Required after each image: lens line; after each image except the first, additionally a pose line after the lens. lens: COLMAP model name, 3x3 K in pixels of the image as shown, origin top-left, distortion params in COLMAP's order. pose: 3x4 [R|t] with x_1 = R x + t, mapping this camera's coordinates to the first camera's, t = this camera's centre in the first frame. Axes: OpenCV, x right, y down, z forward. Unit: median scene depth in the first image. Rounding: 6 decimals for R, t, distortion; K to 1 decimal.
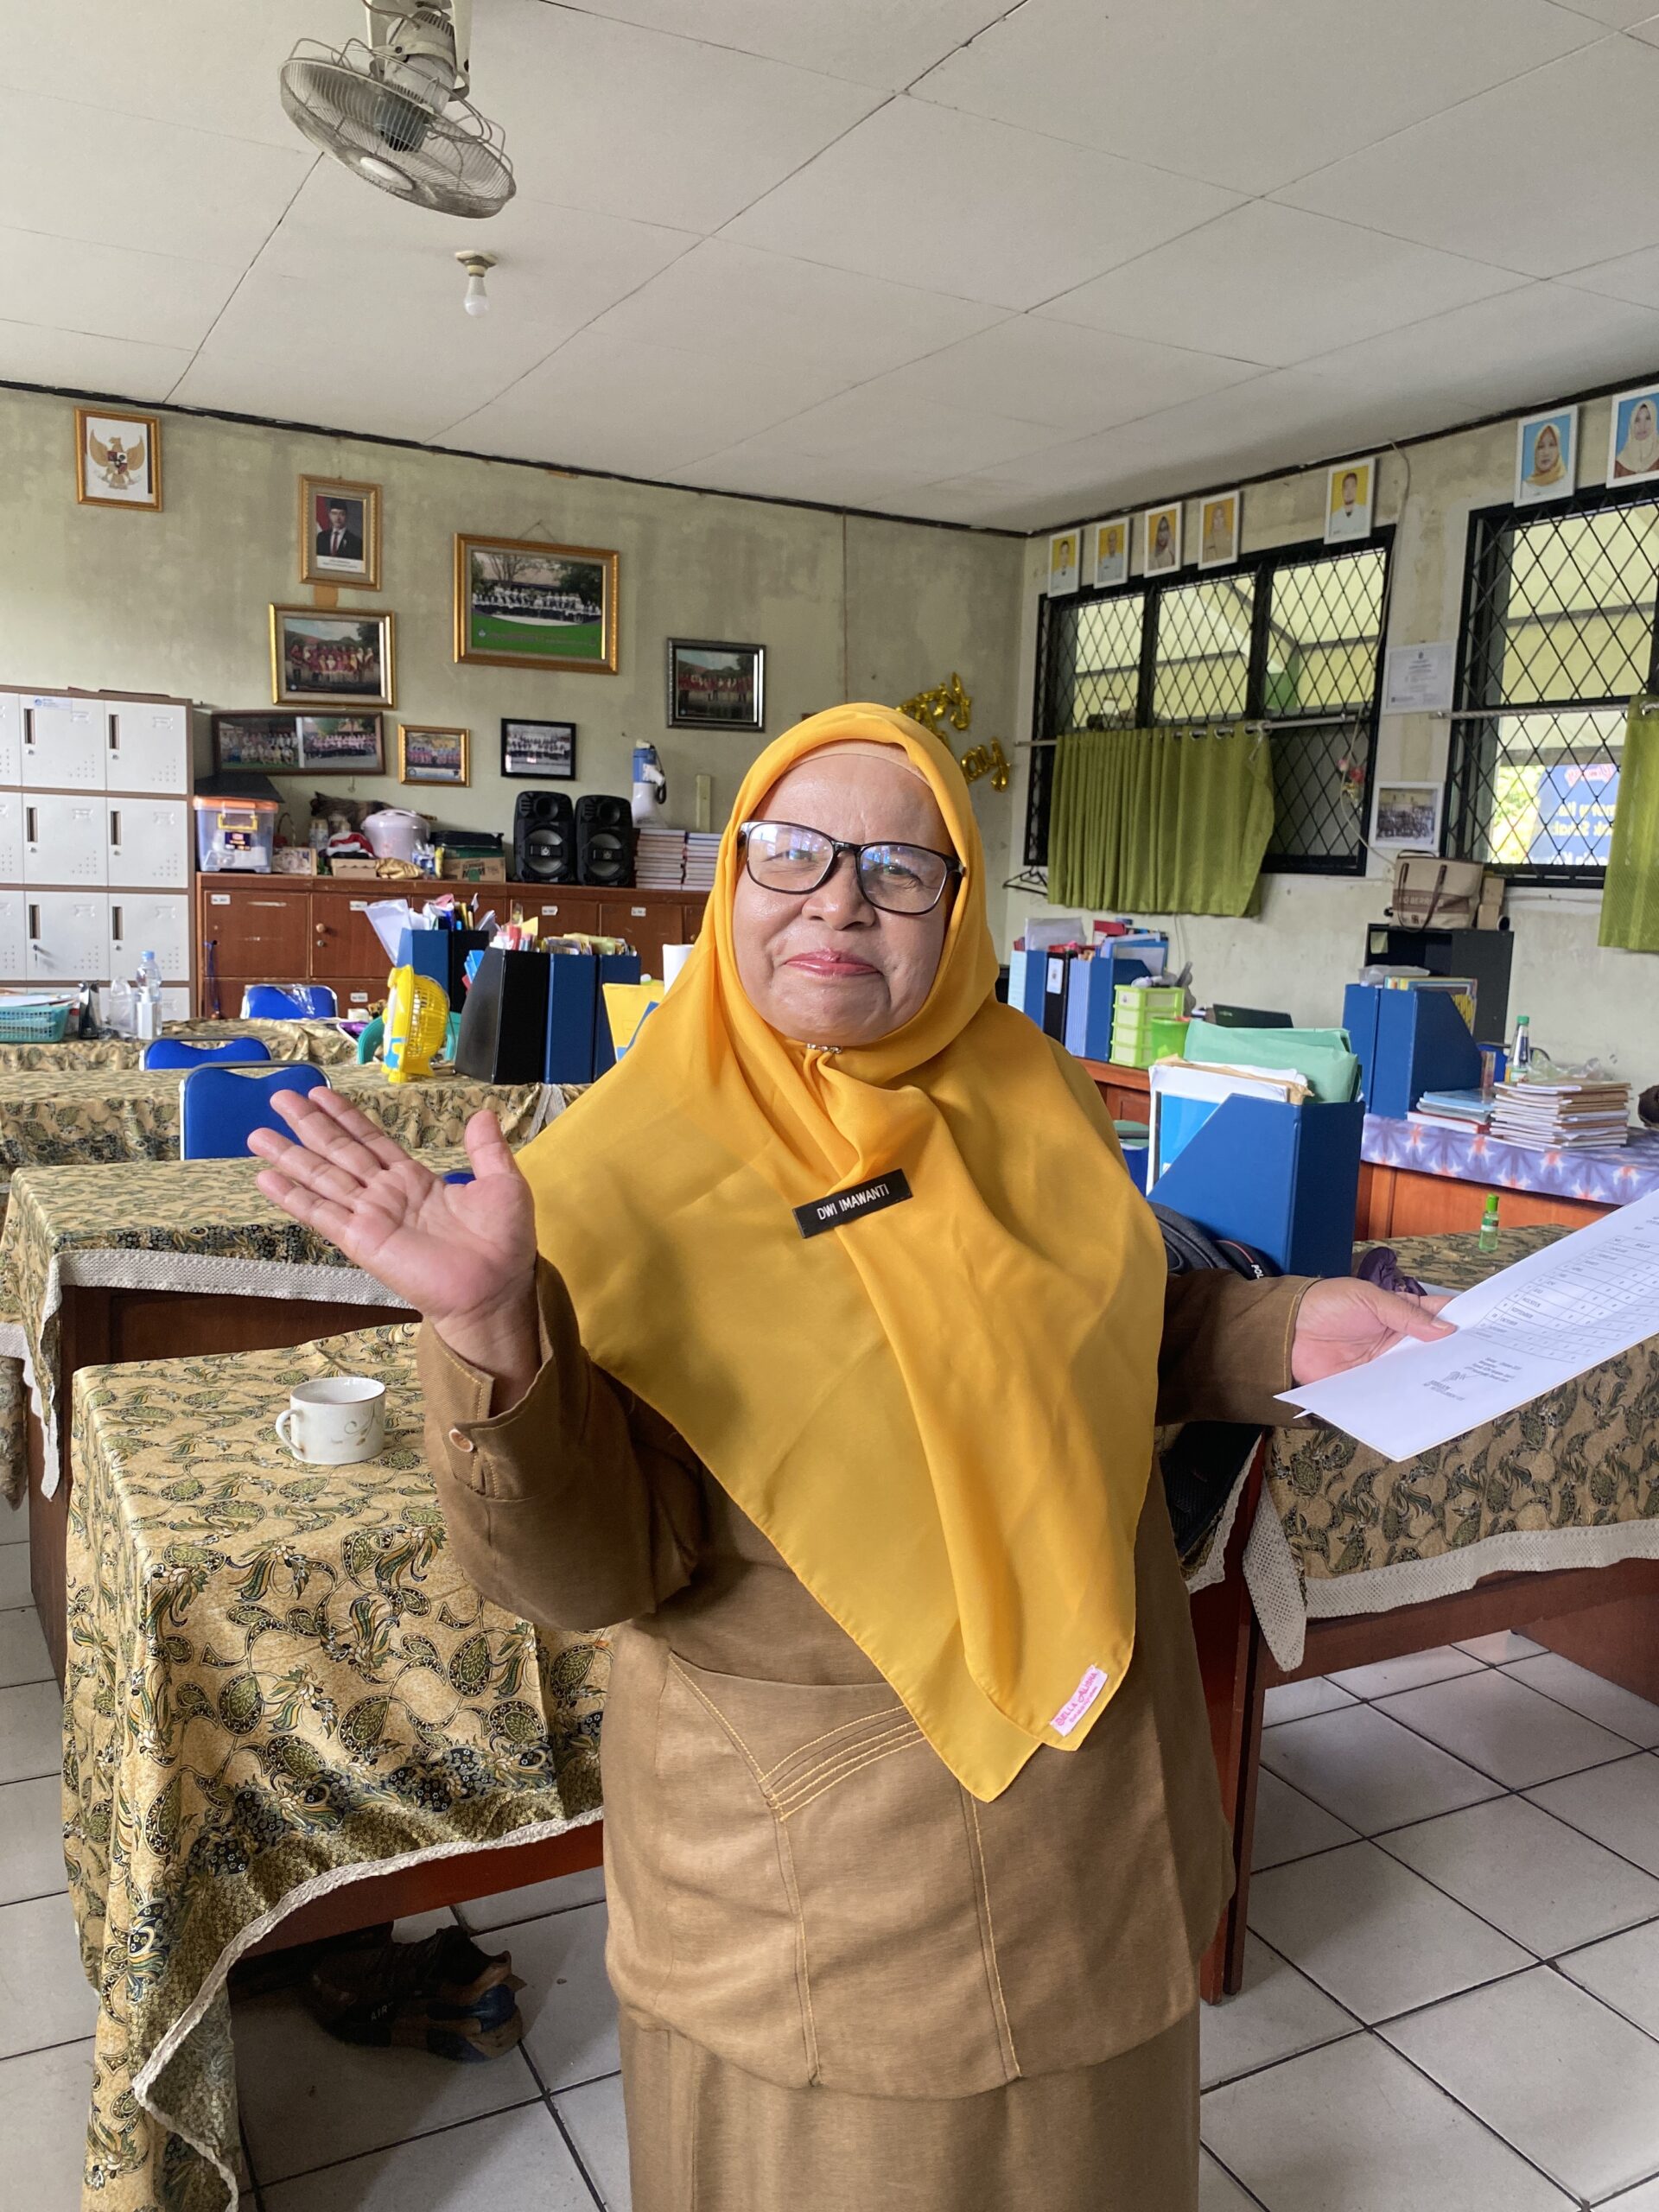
lens RADIAL K [[1718.5, 0, 843.1], [0, 1718.5, 1115.1], [0, 0, 1]] dist [0.031986, -0.065847]
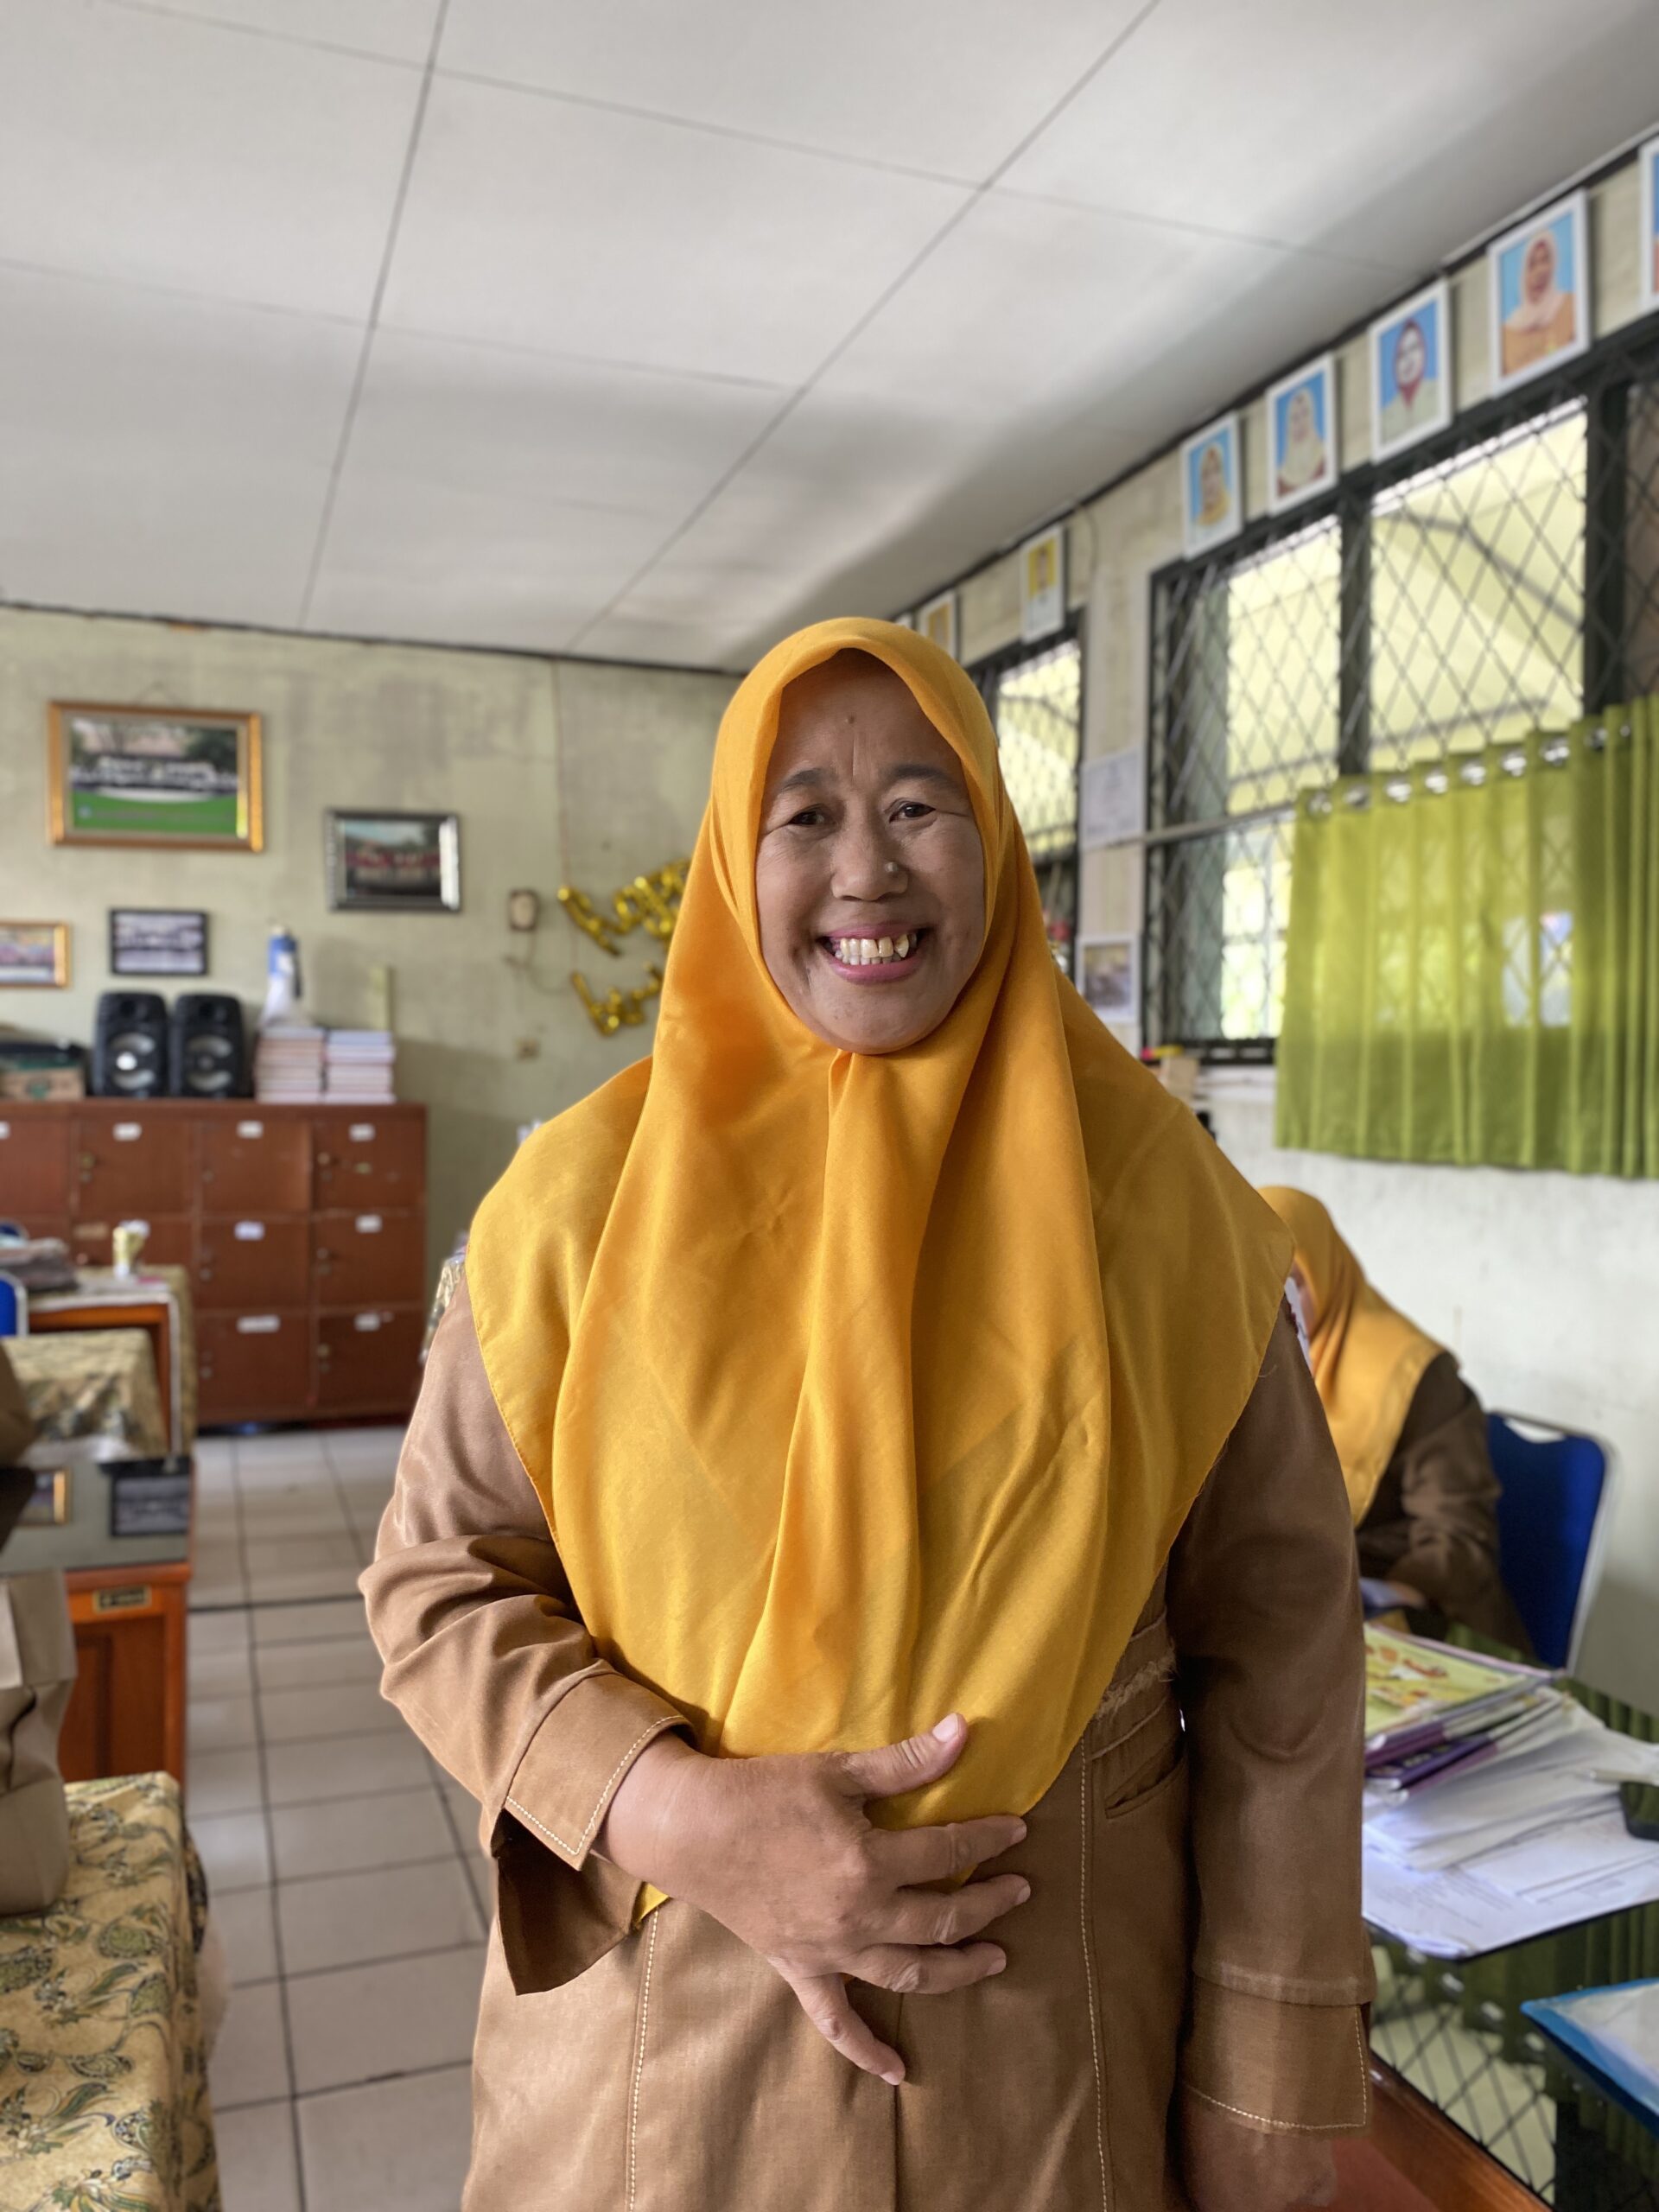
lens RADIAL K [[1718.5, 0, 836.2], [0, 1718.5, 1108.5], [0, 0, 1]] dist [0.031986, -0.065847]
pose [[0.989417, -0.024490, -0.143015, 0.291781], [0.006333, 0.992003, -0.126055, -0.024449], [0.144958, 0.123815, 0.981660, 0.243939]]
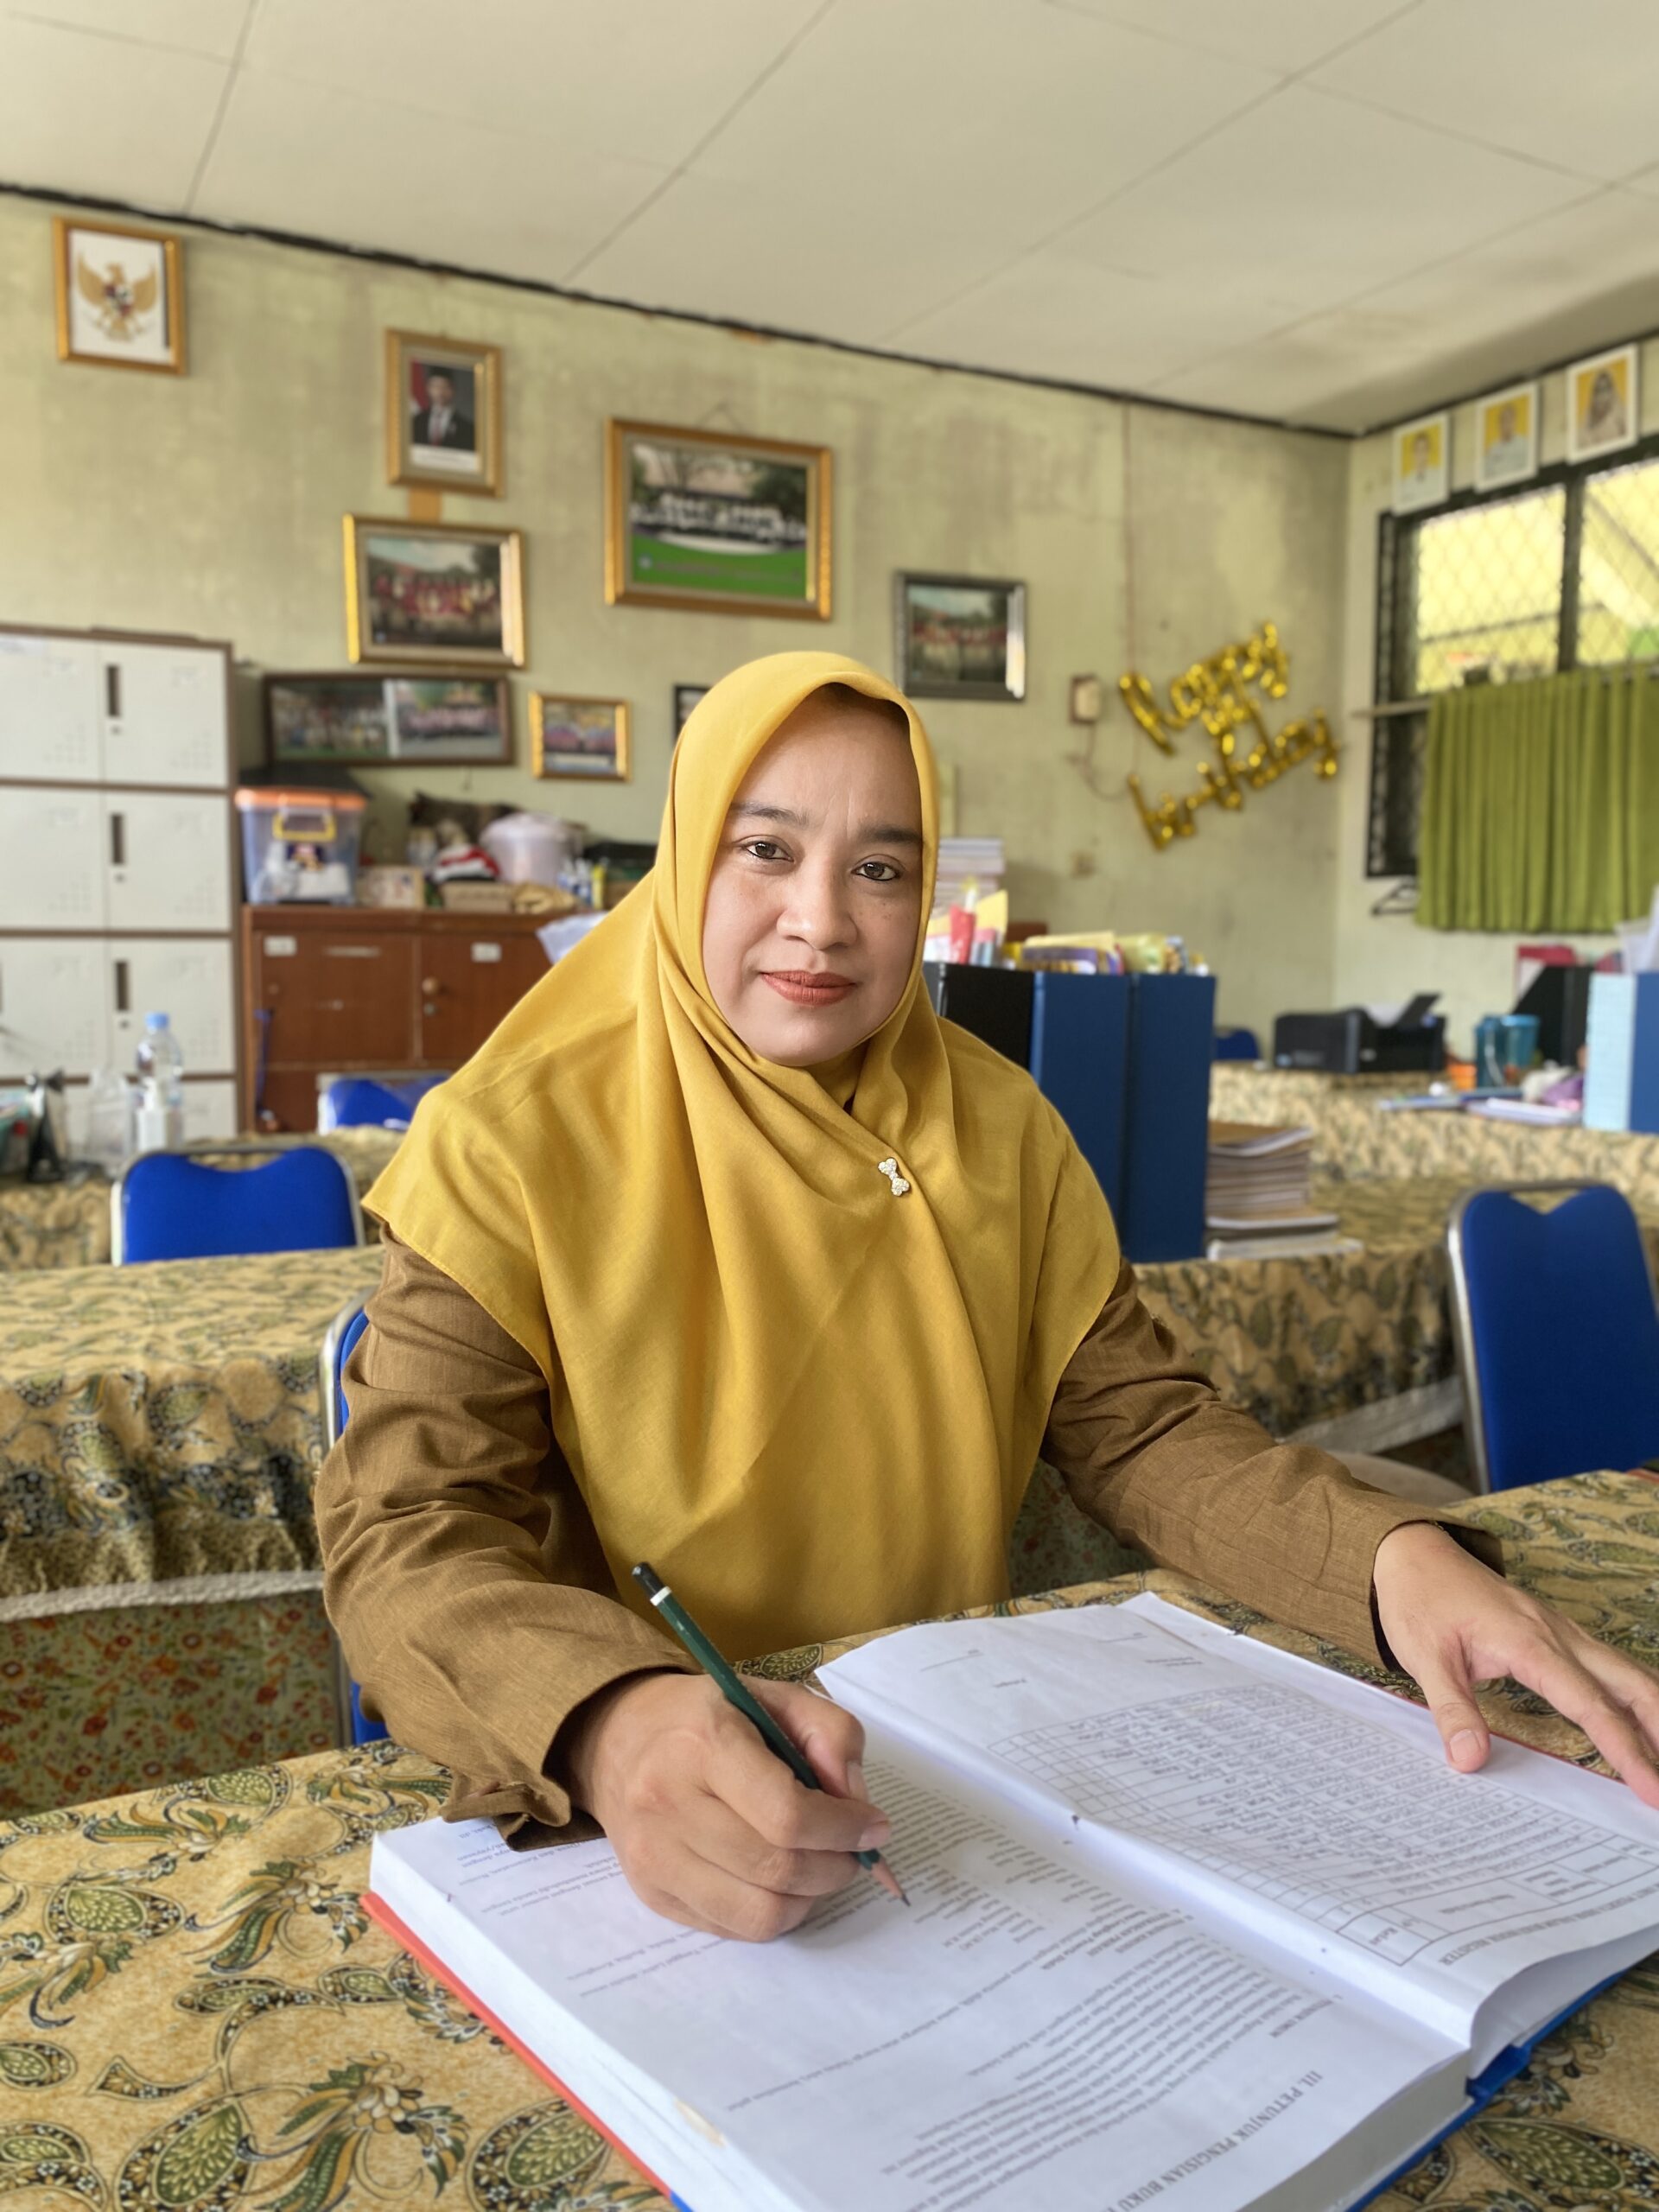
lens RADIAL K [[1718.5, 0, 847.0], [0, 1718.5, 1103.2], [0, 0, 1]] dist [0.031986, -0.065847]
pose [[0.999323, -0.031532, -0.018966, -0.127870], [0.030462, 0.998059, -0.054315, -0.022477], [0.020641, 0.053700, 0.998344, 0.335105]]
